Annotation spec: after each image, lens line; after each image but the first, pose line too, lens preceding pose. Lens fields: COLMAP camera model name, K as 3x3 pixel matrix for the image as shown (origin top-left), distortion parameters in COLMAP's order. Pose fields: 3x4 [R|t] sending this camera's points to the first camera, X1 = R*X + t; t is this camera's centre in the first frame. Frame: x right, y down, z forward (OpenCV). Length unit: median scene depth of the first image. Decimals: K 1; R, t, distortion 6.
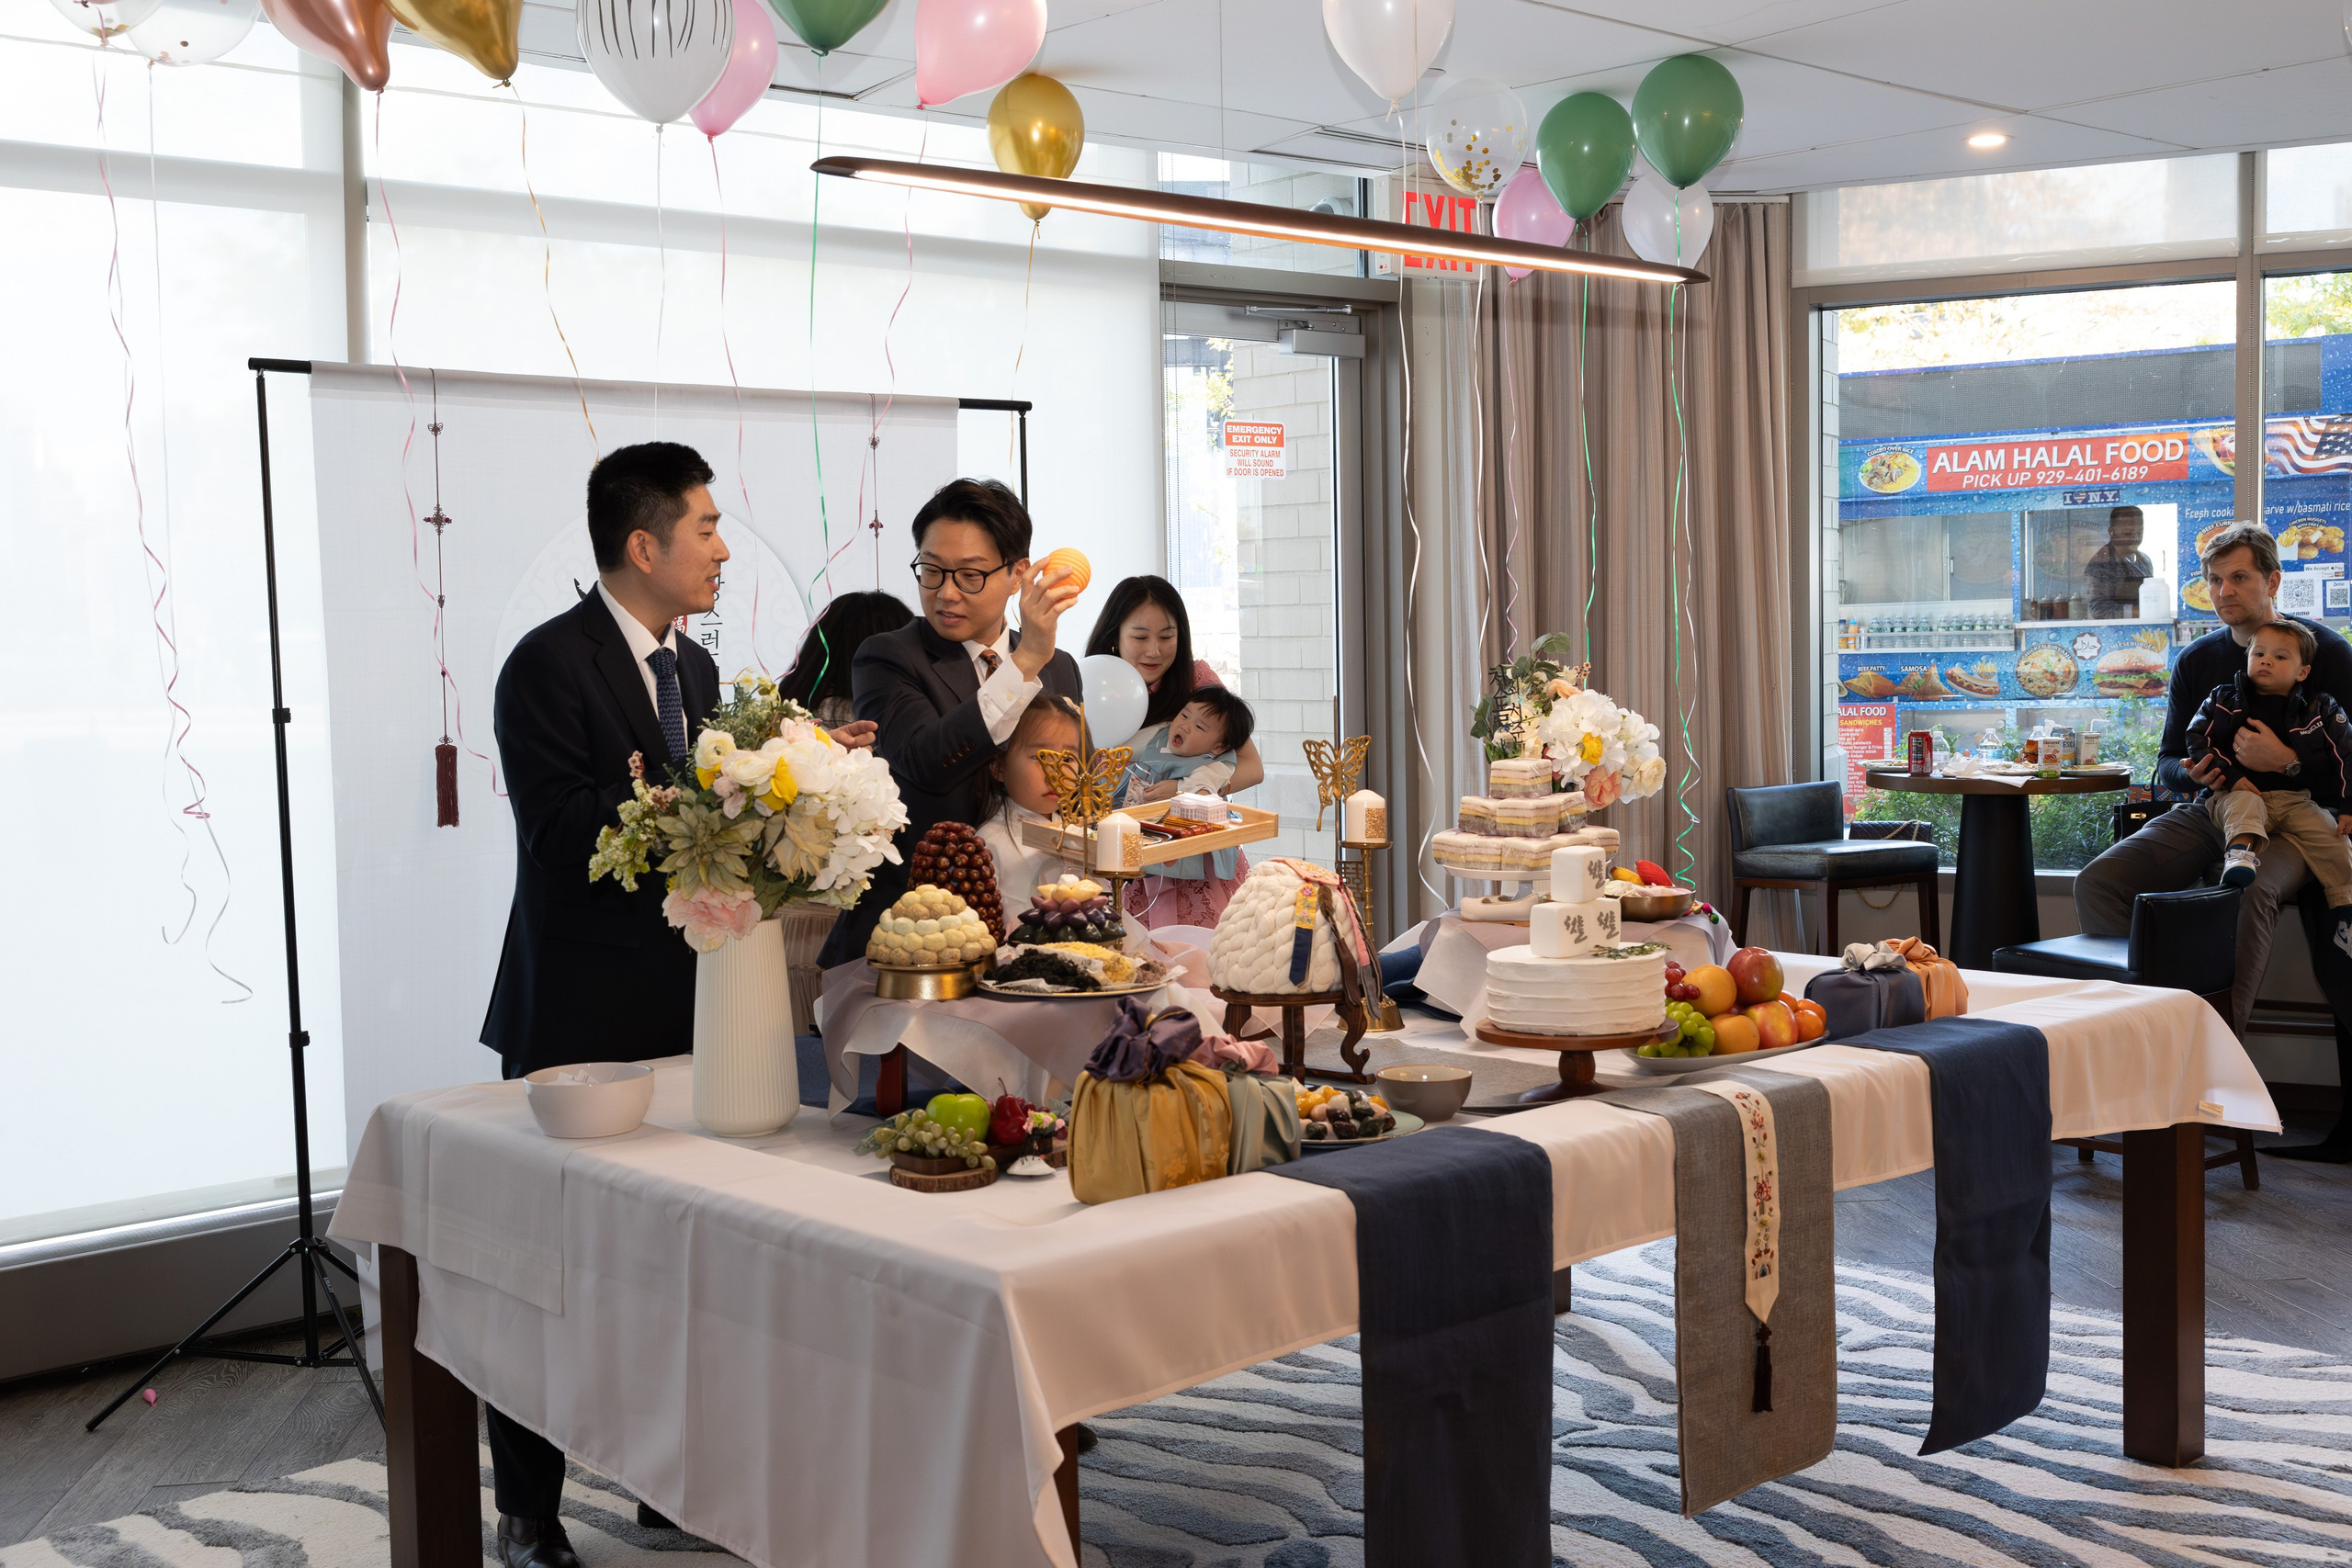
lens RADIAL K [[2537.8, 0, 1170.4], [0, 2537.8, 787.1], [0, 0, 1]] dist [-0.022243, 0.000000]
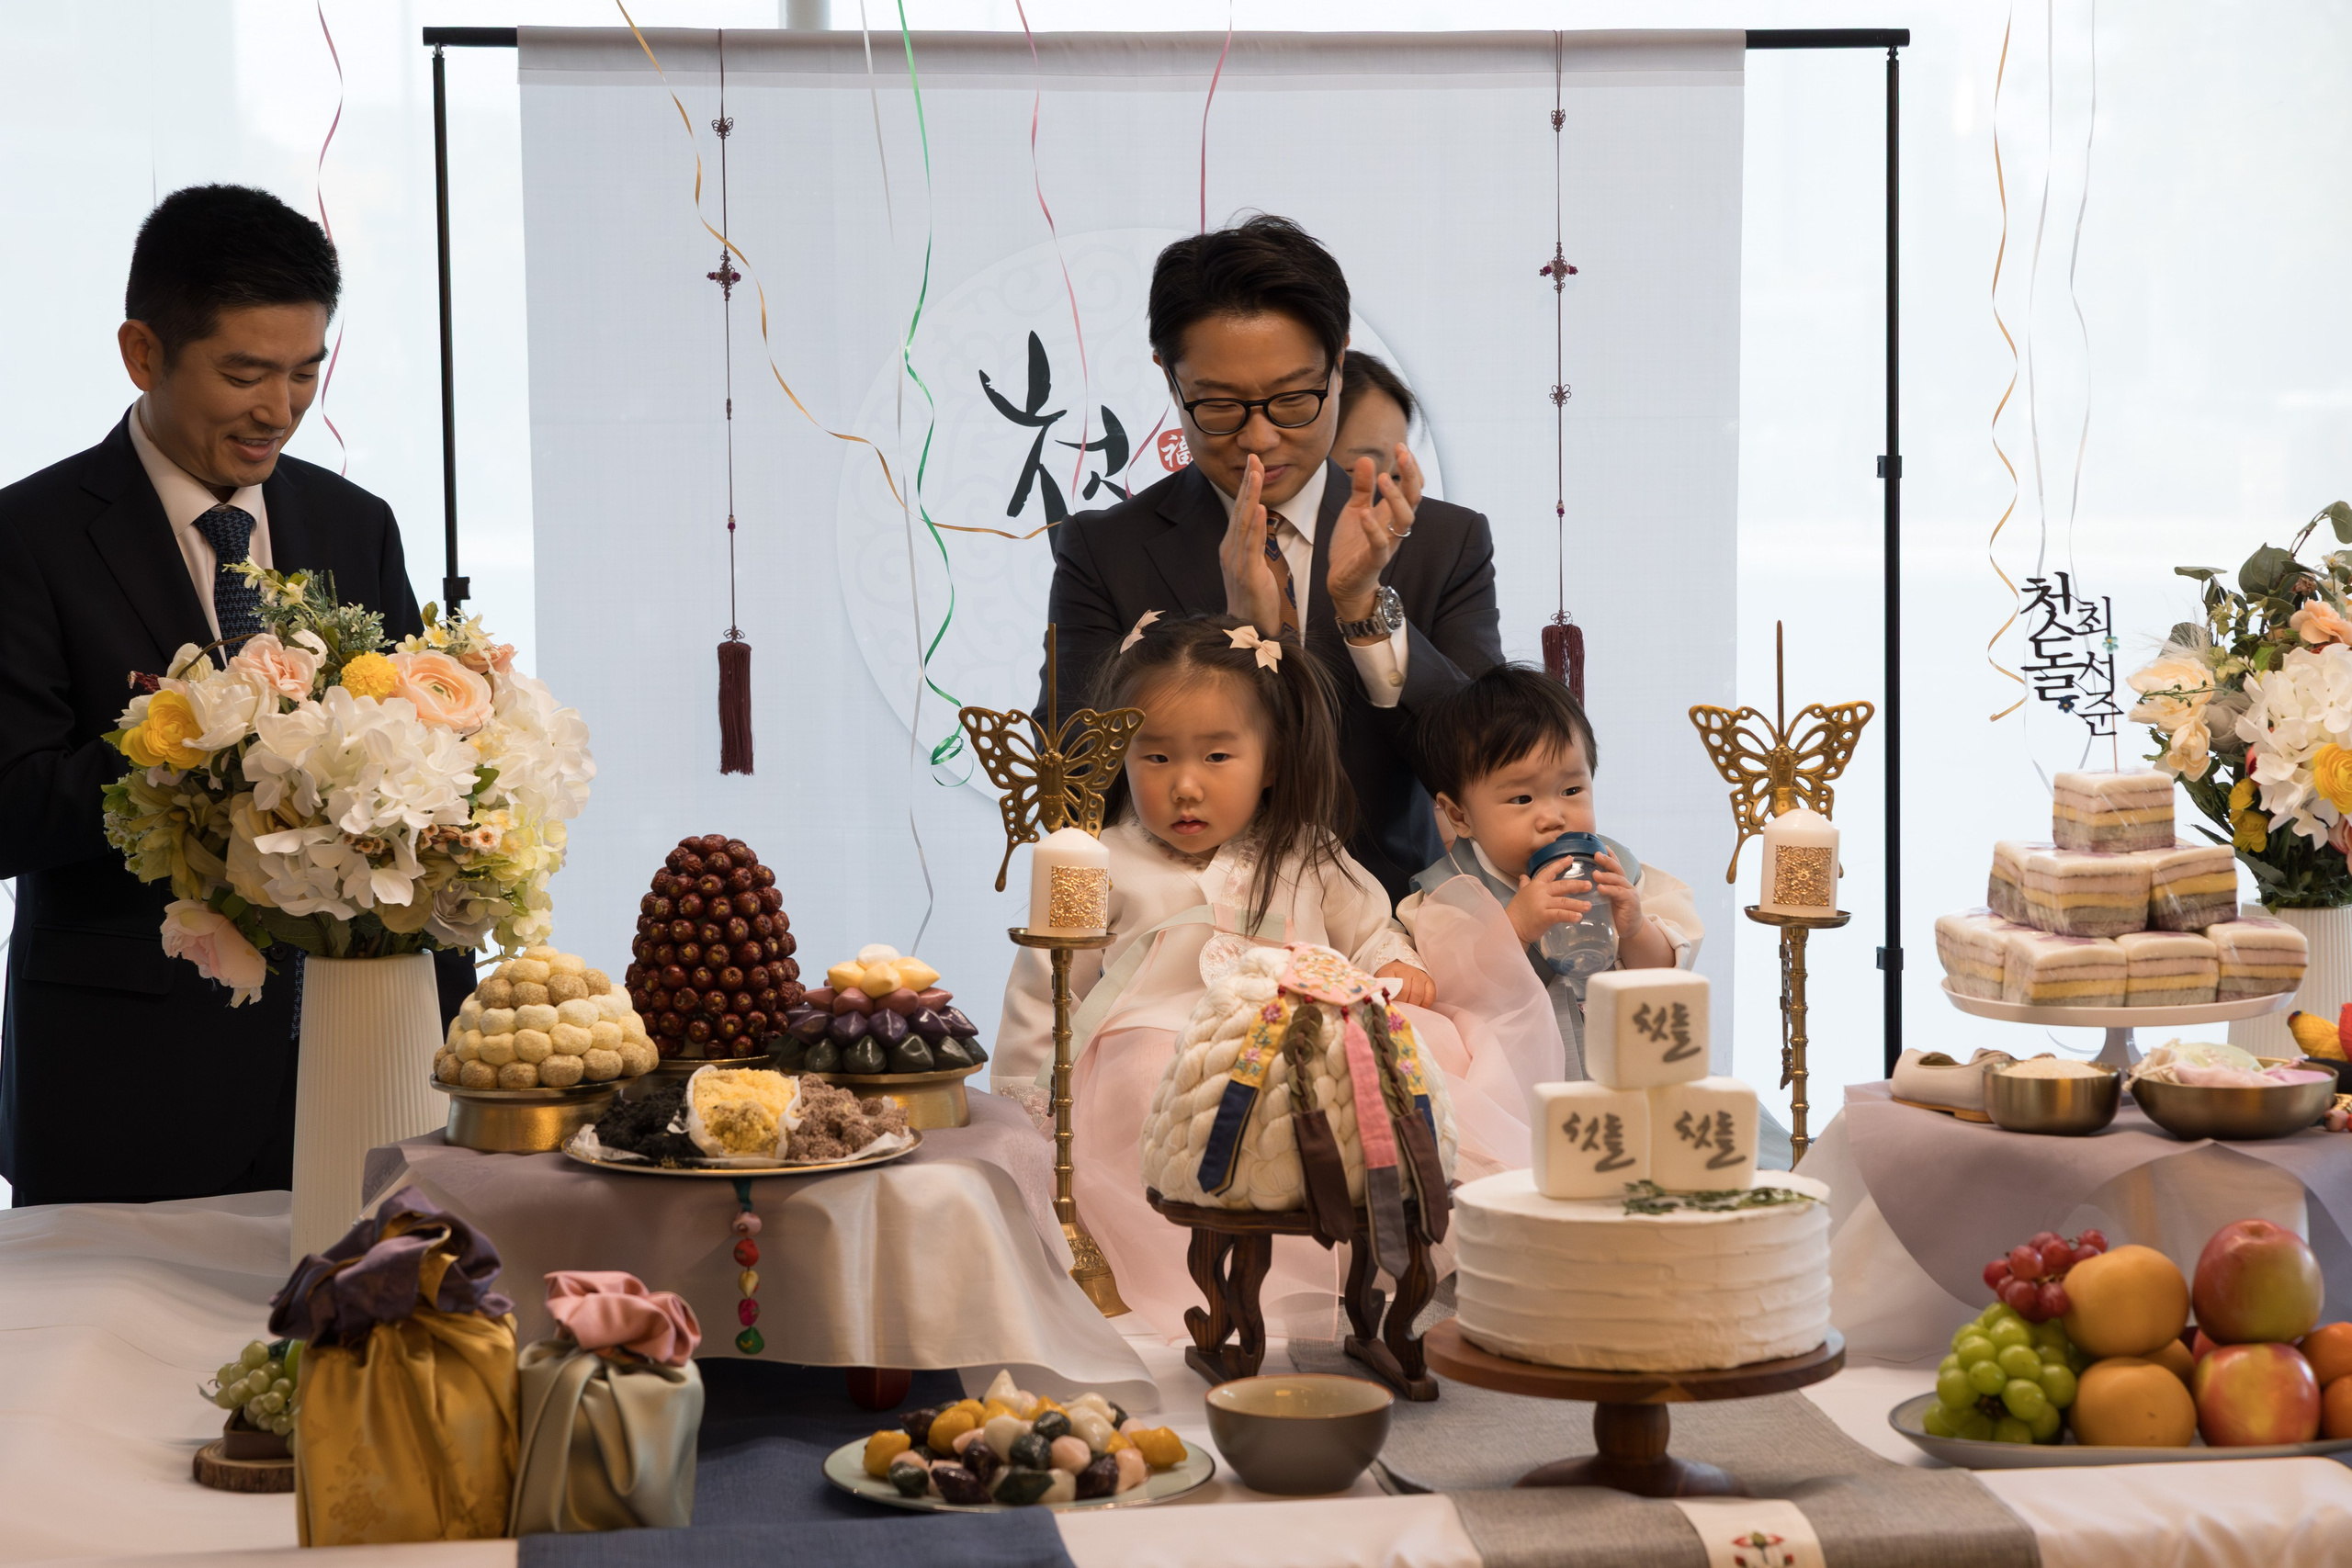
lens RADIAL K [[4271.1, 0, 1164.9], [0, 4271.1, 773.1], [0, 0, 1]] dist [0.023640, 0.000000]
pose [[0.824055, 0.055630, -0.563772, 0.450171], [-0.039508, 0.998387, 0.040768, -0.036357], [0.565130, -0.011322, 0.824924, 0.233060]]
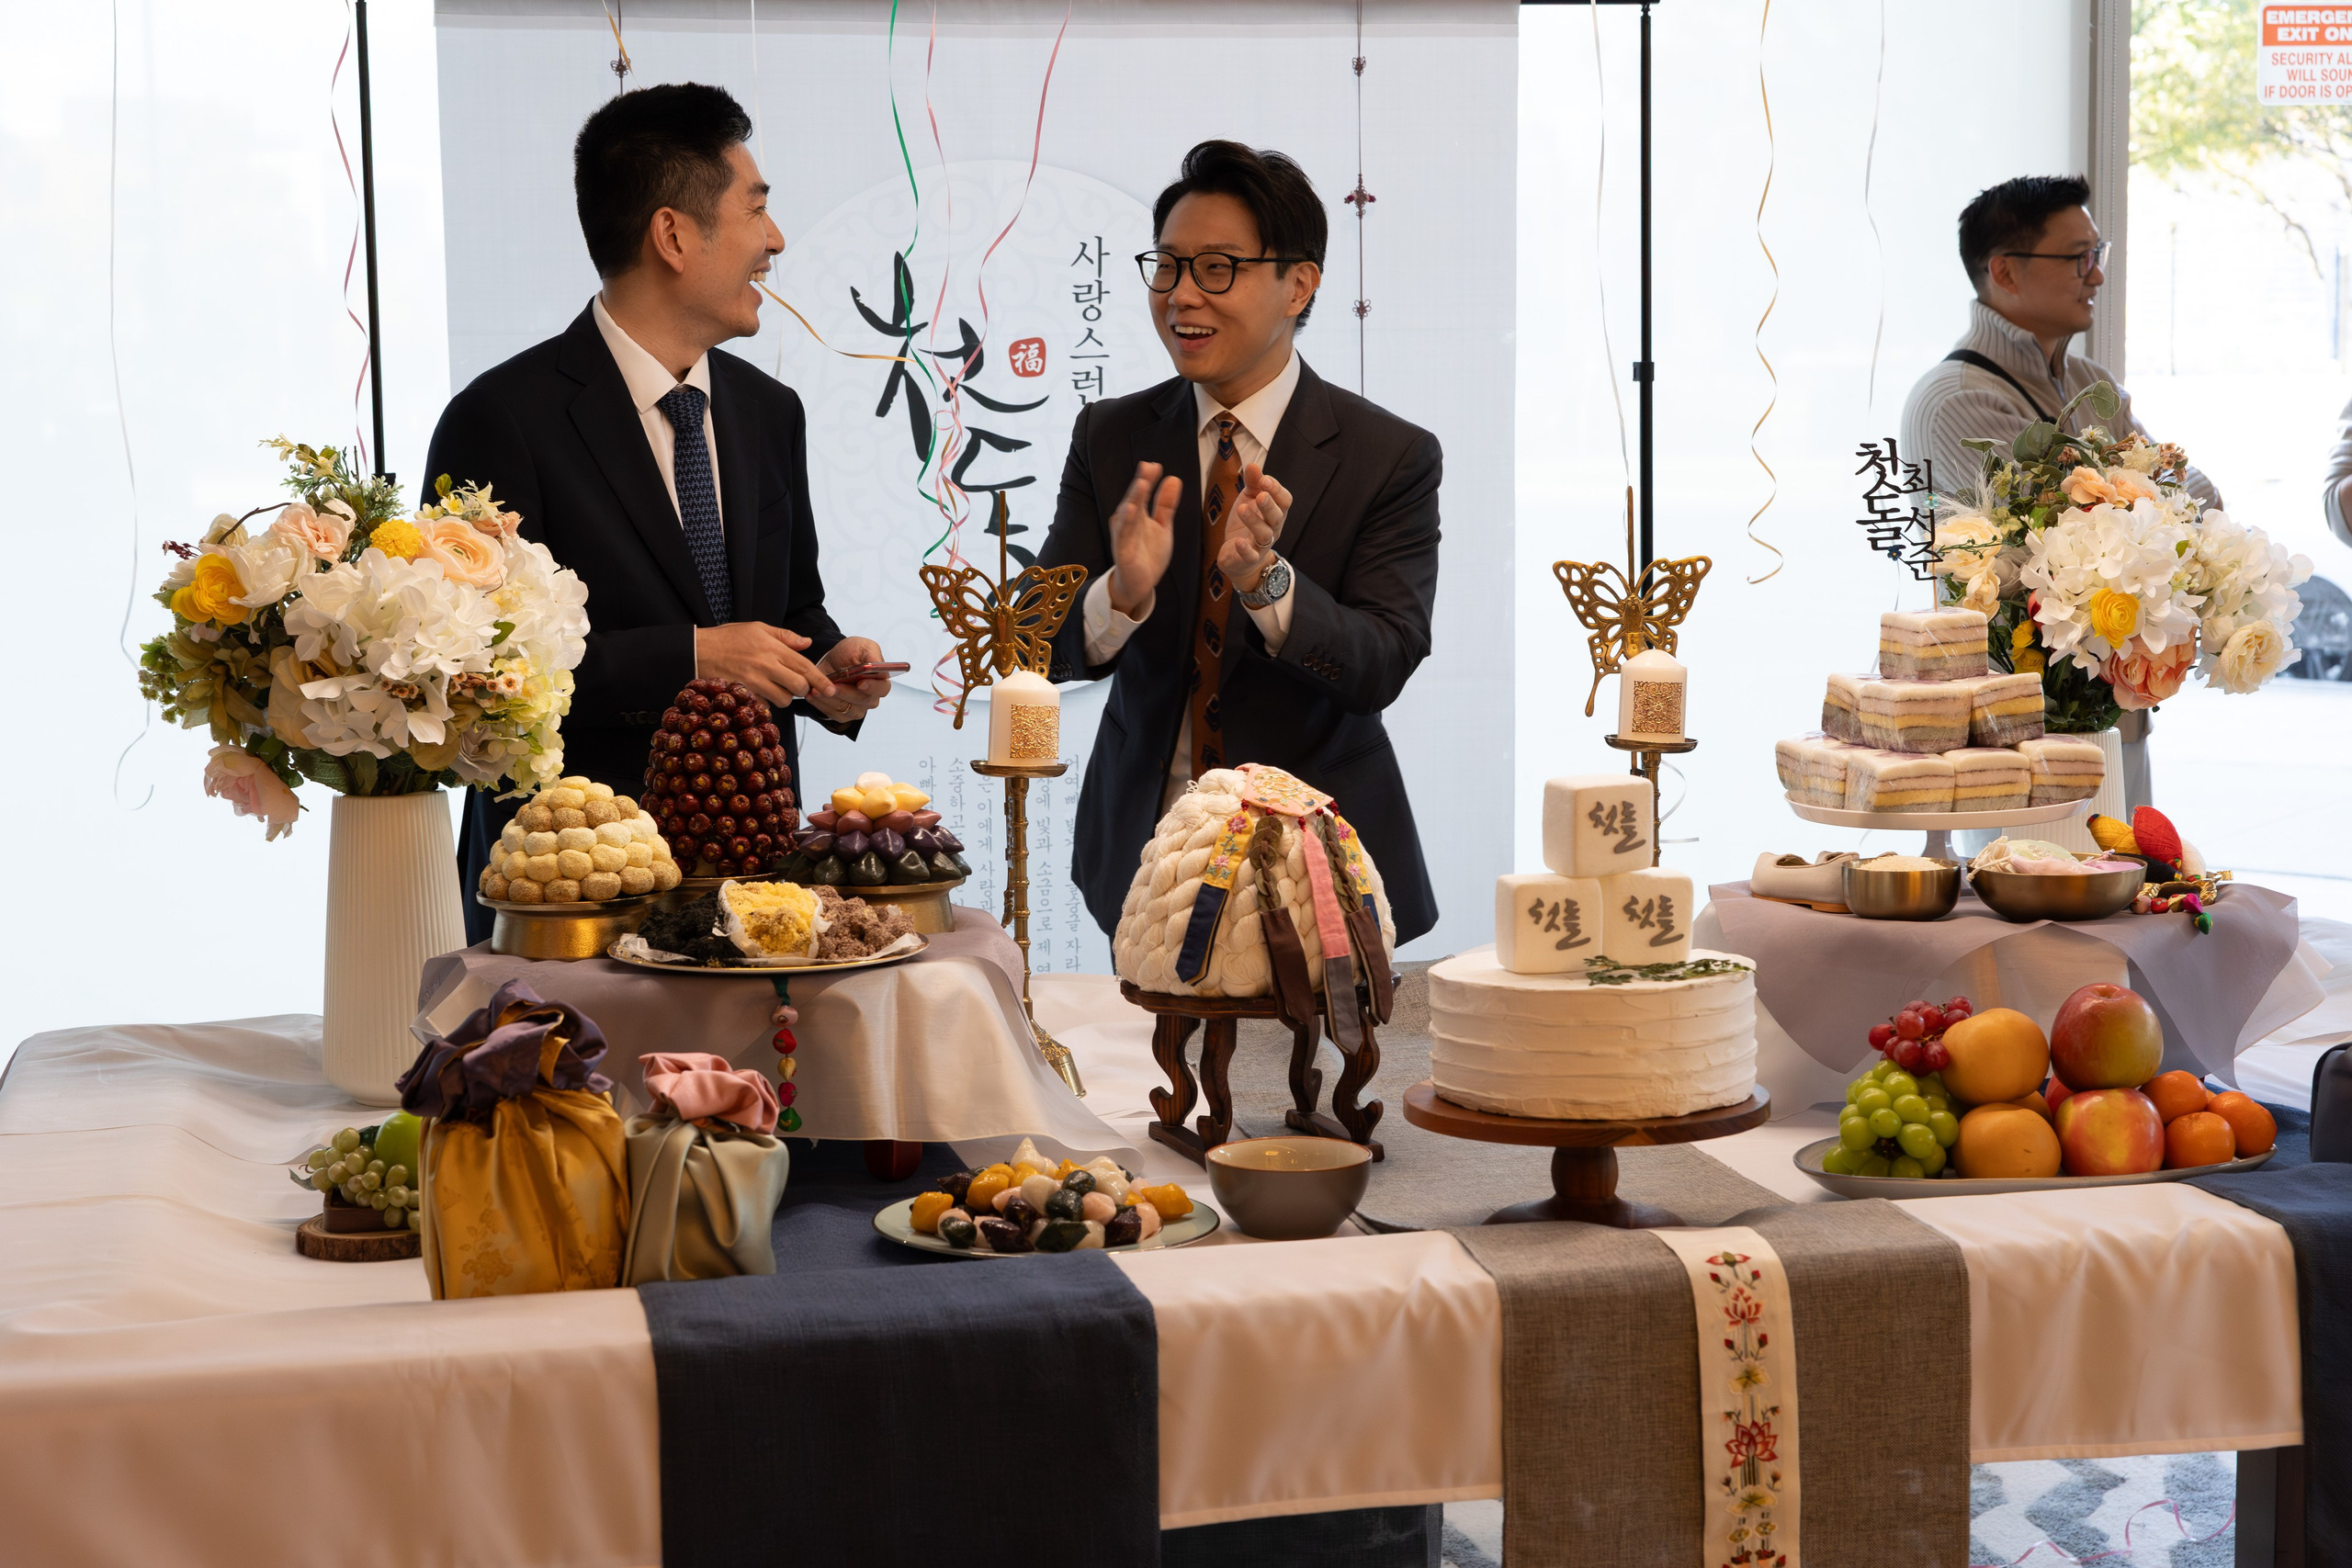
lens RADIAL K [[3762.1, 0, 1186.4], [0, 3762.1, 765.4], [0, 0, 1]] dist [0.007148, 0.000000]
pose [[0.875036, 0.055904, -0.480820, 0.396133], [-0.032393, 0.997845, 0.057067, -0.018621], [0.482974, -0.034361, 0.874961, 0.201579]]
